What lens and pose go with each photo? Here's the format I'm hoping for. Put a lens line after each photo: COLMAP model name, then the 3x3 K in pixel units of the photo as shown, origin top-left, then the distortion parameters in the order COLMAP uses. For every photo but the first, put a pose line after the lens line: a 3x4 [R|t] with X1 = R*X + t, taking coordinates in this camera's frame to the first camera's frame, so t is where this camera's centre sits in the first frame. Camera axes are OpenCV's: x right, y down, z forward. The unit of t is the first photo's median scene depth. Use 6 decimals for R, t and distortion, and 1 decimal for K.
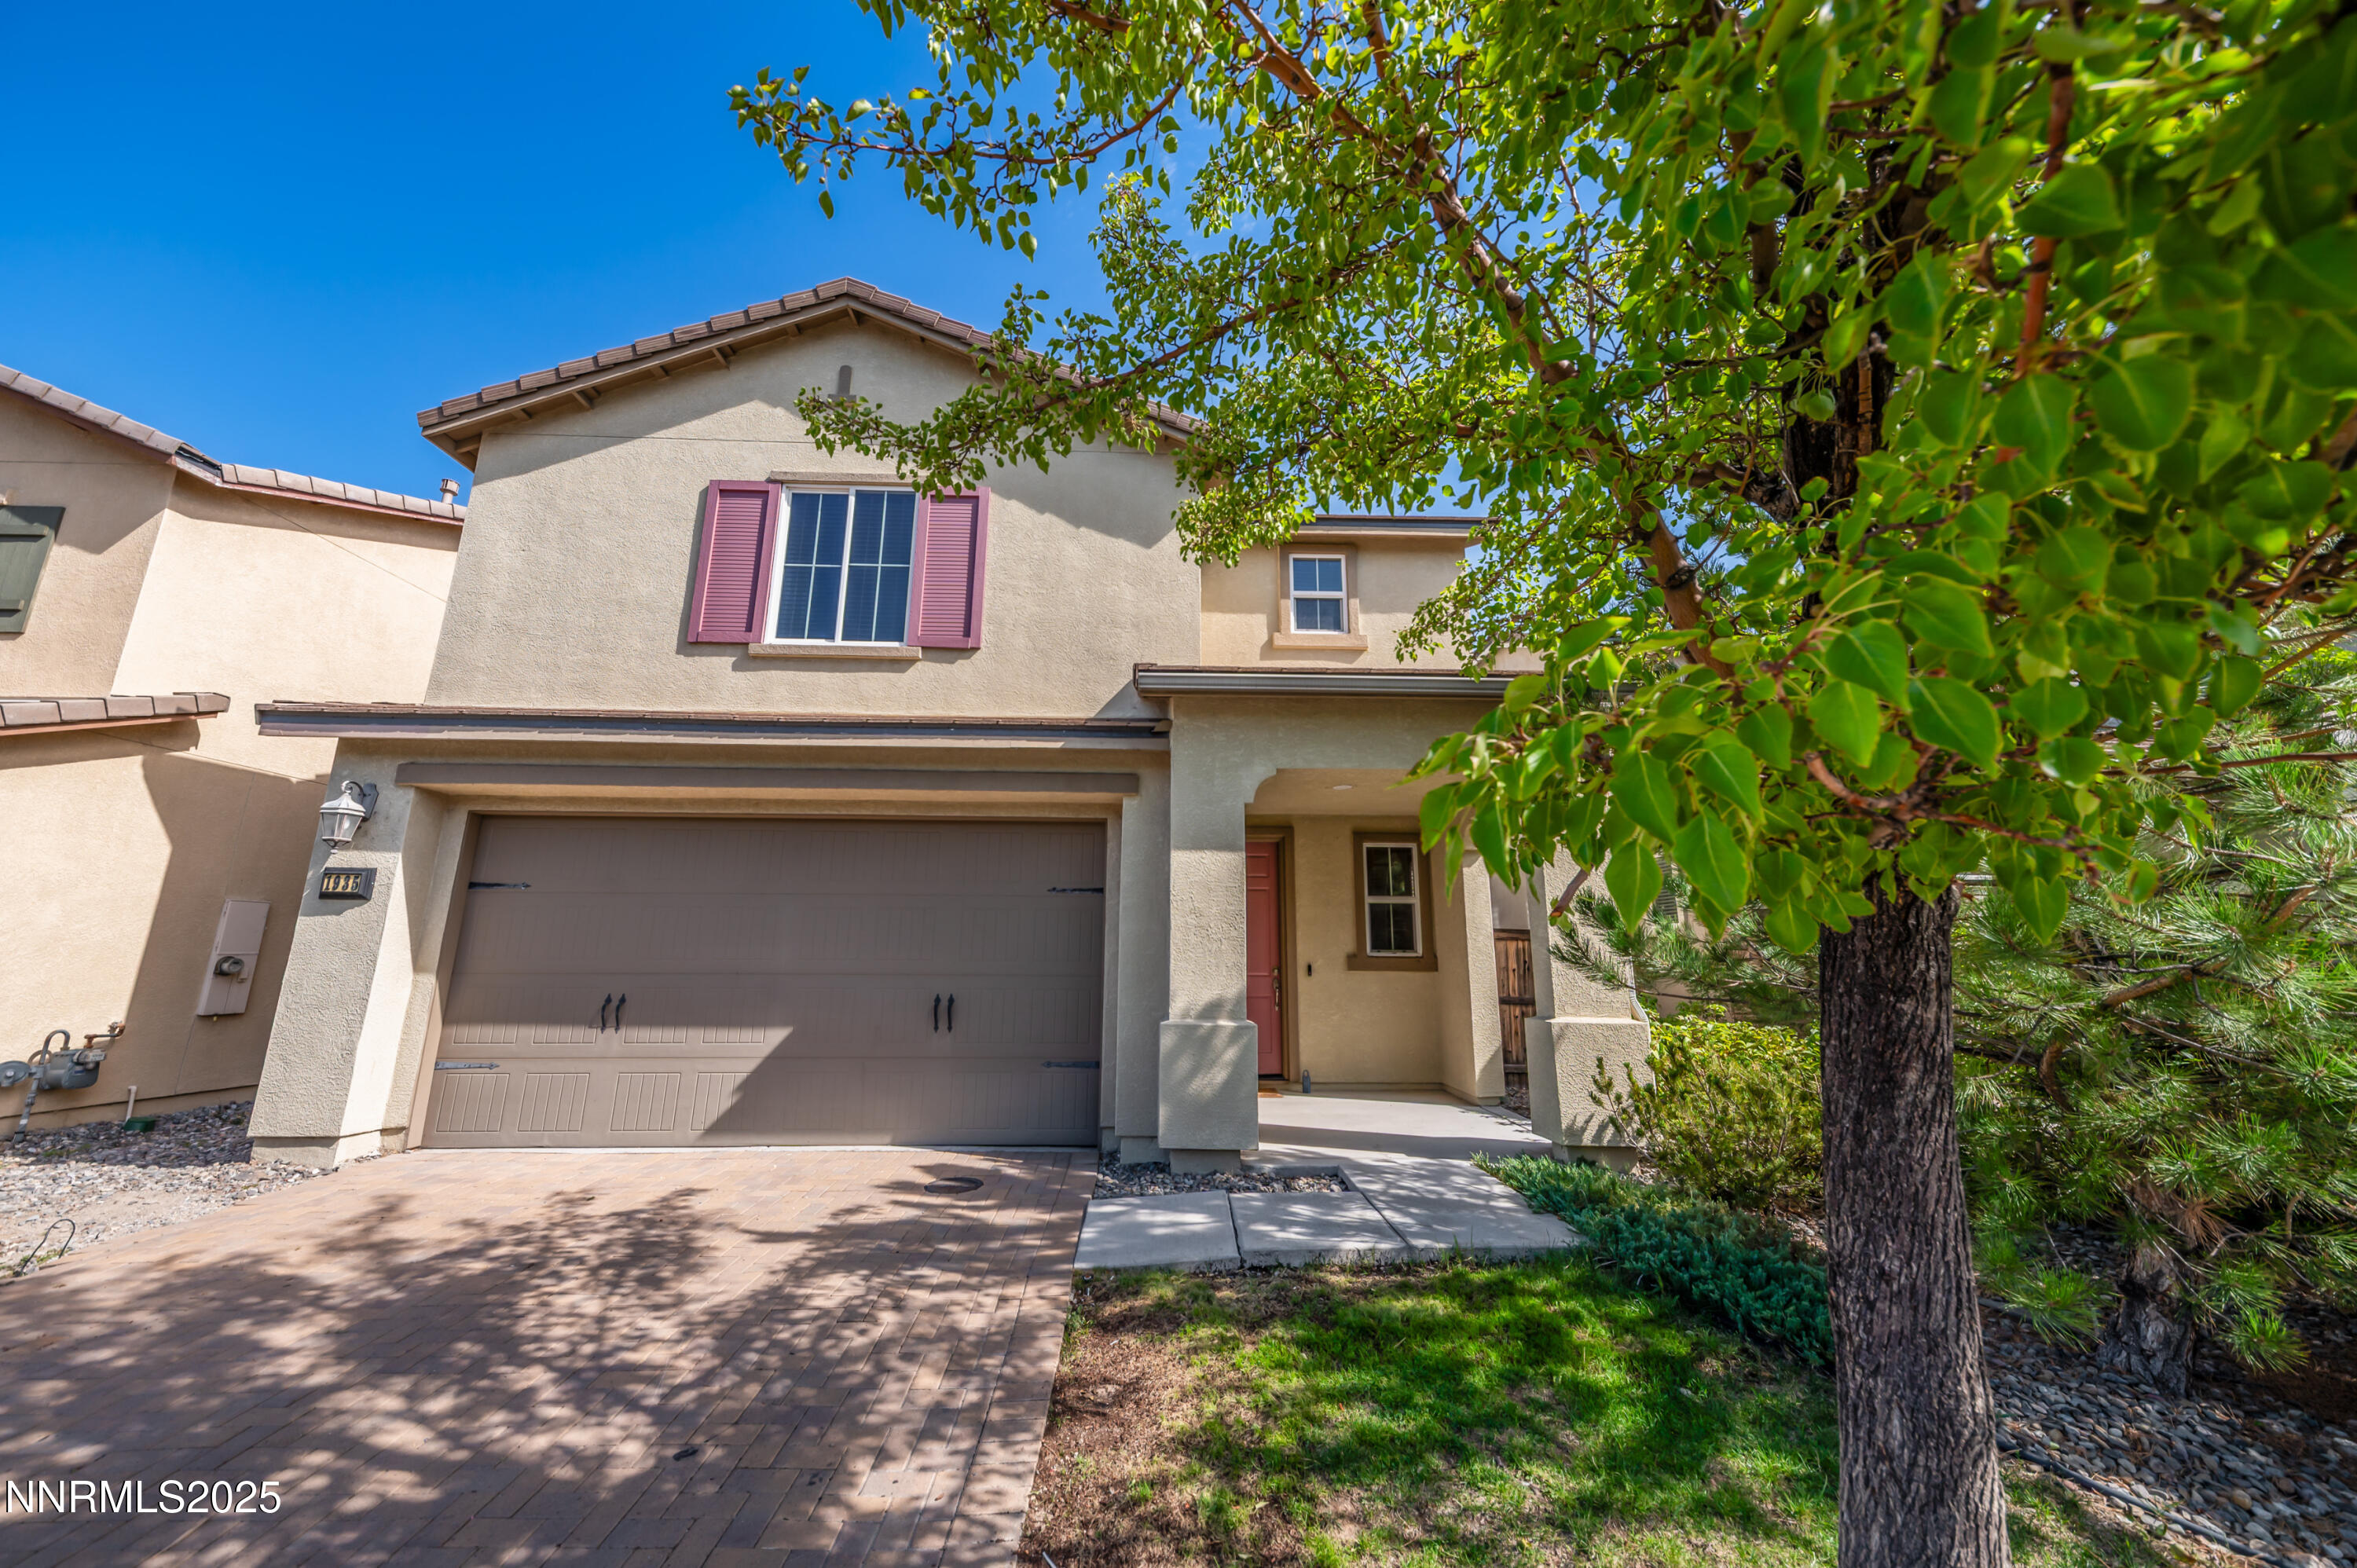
lens RADIAL K [[838.2, 0, 1170.1], [0, 838.2, 783.5], [0, 0, 1]] dist [0.008831, -0.002023]
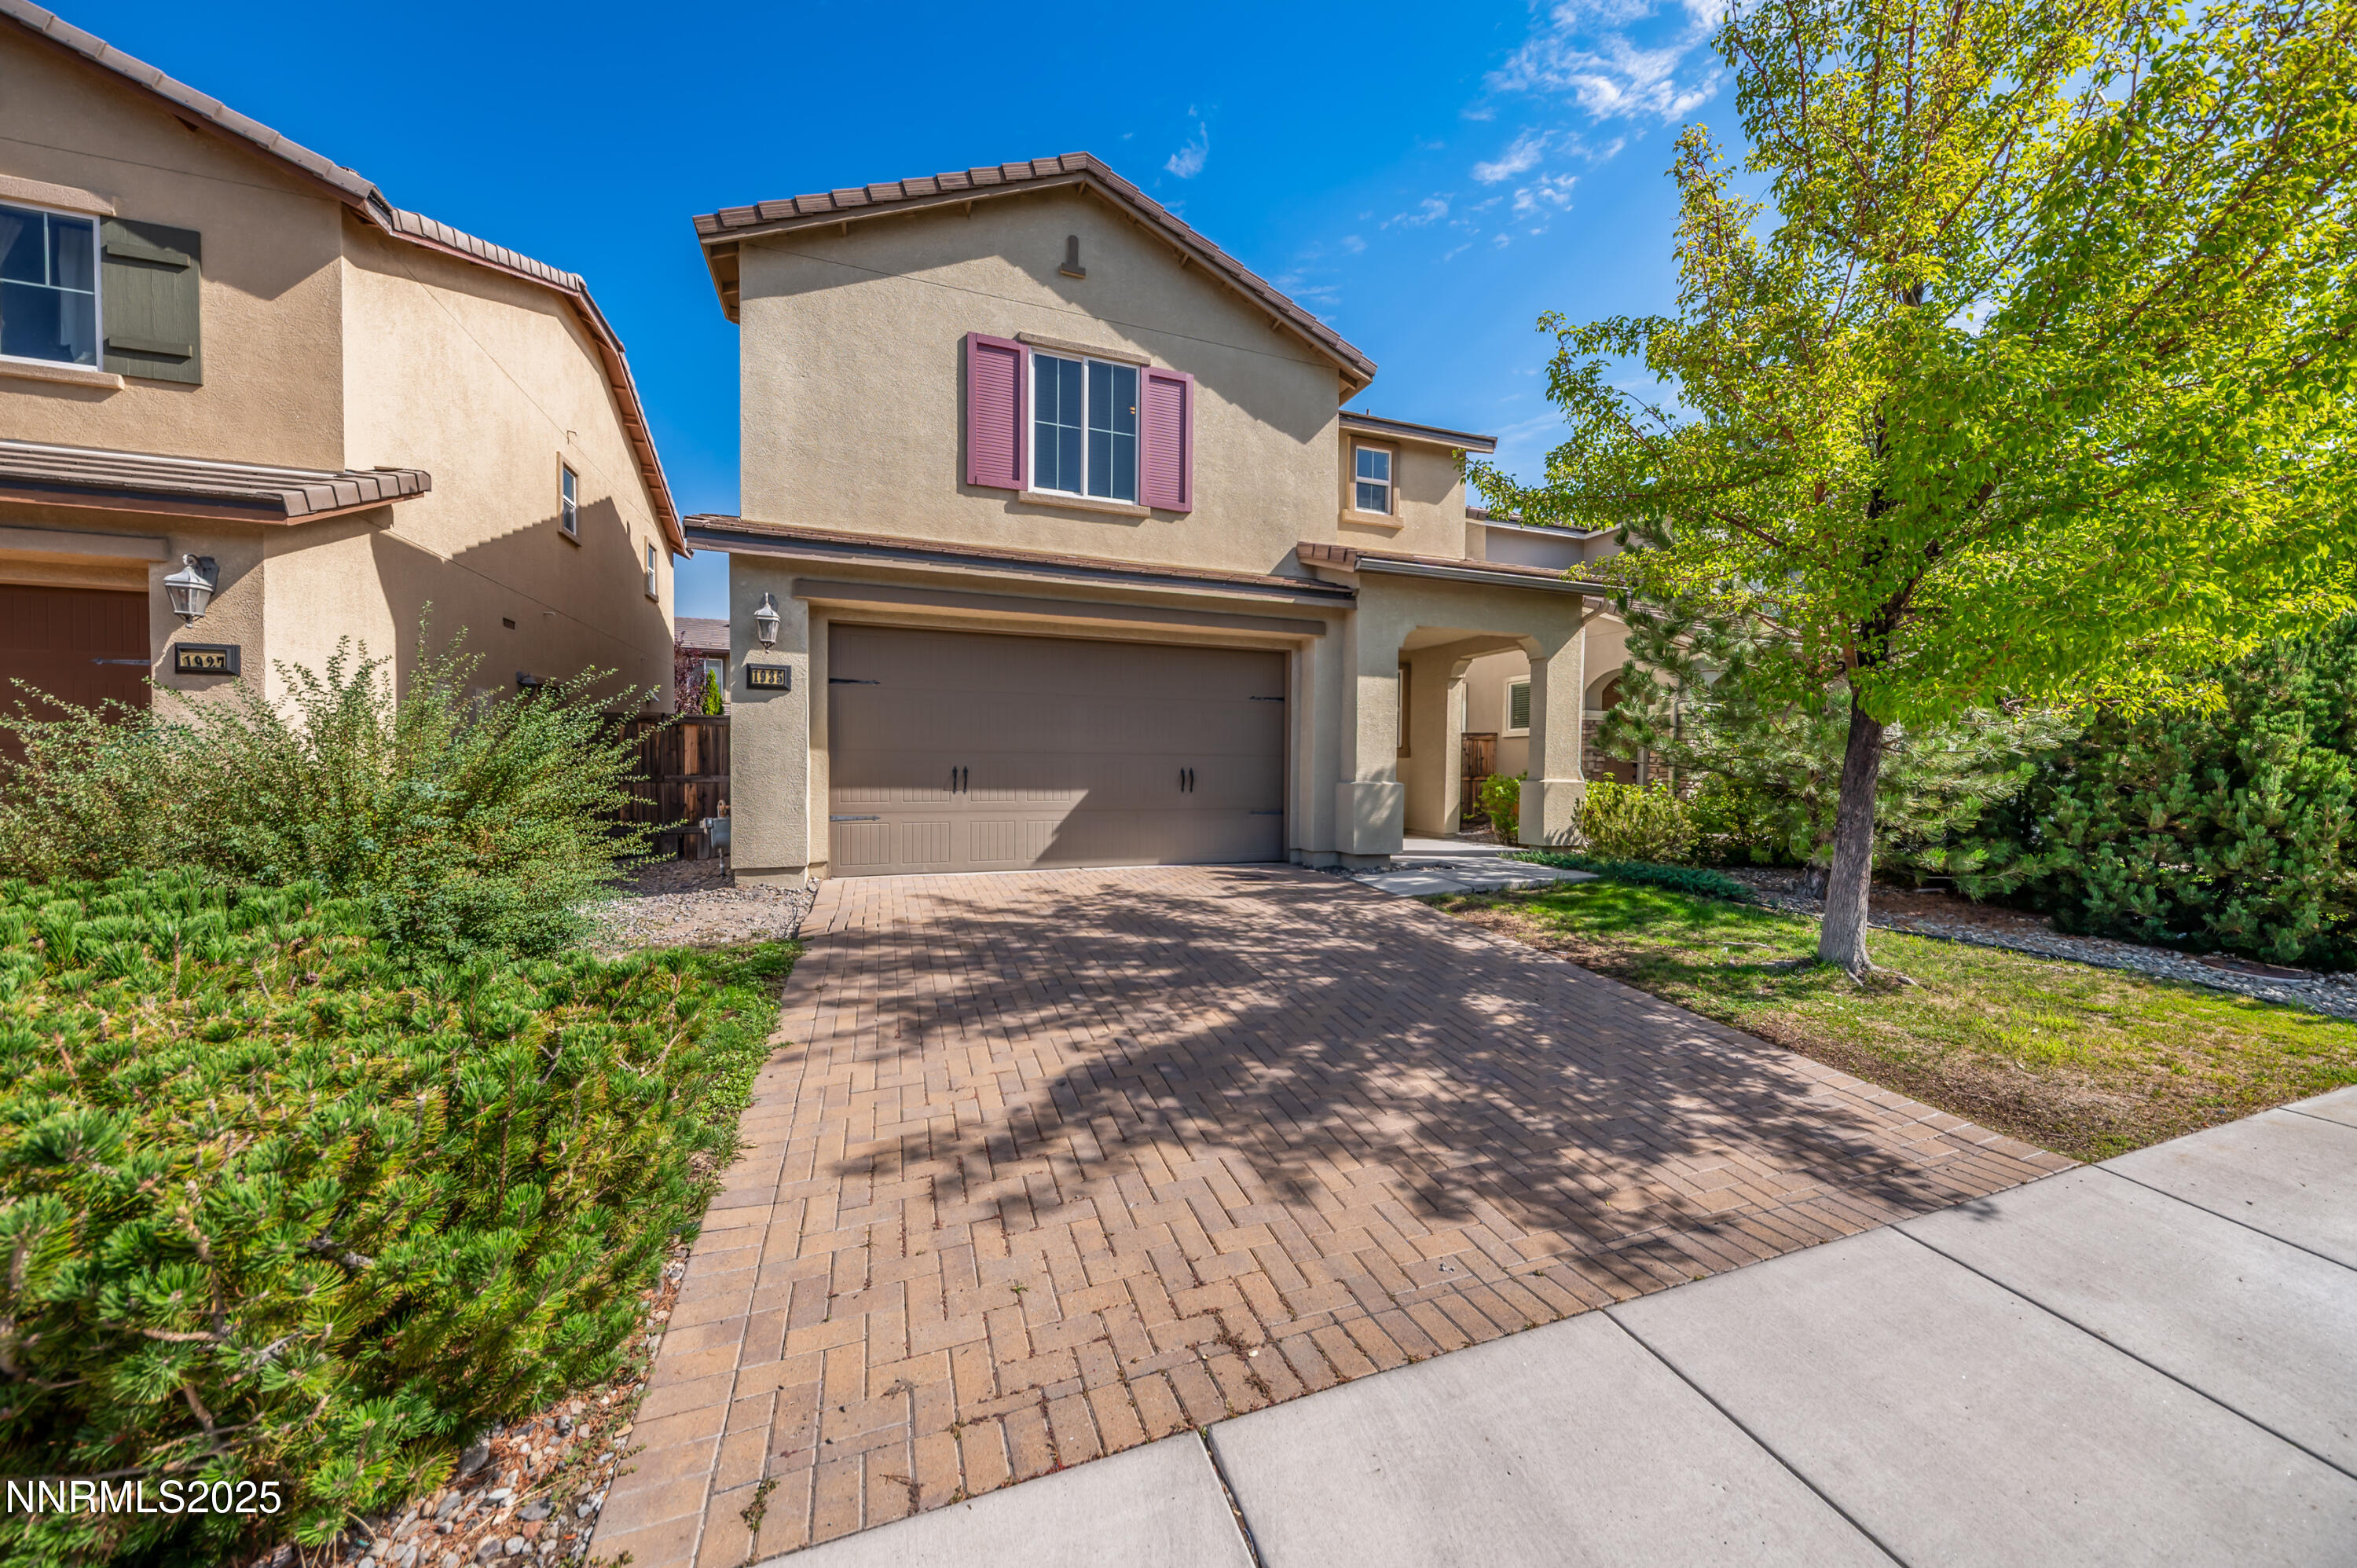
lens RADIAL K [[838.2, 0, 1187.0], [0, 838.2, 791.9], [0, 0, 1]] dist [0.008831, -0.002023]
pose [[0.944335, -0.007492, 0.328901, -0.664047], [-0.073431, 0.969719, 0.232922, -0.042261], [-0.320686, -0.244108, 0.915189, -0.306307]]
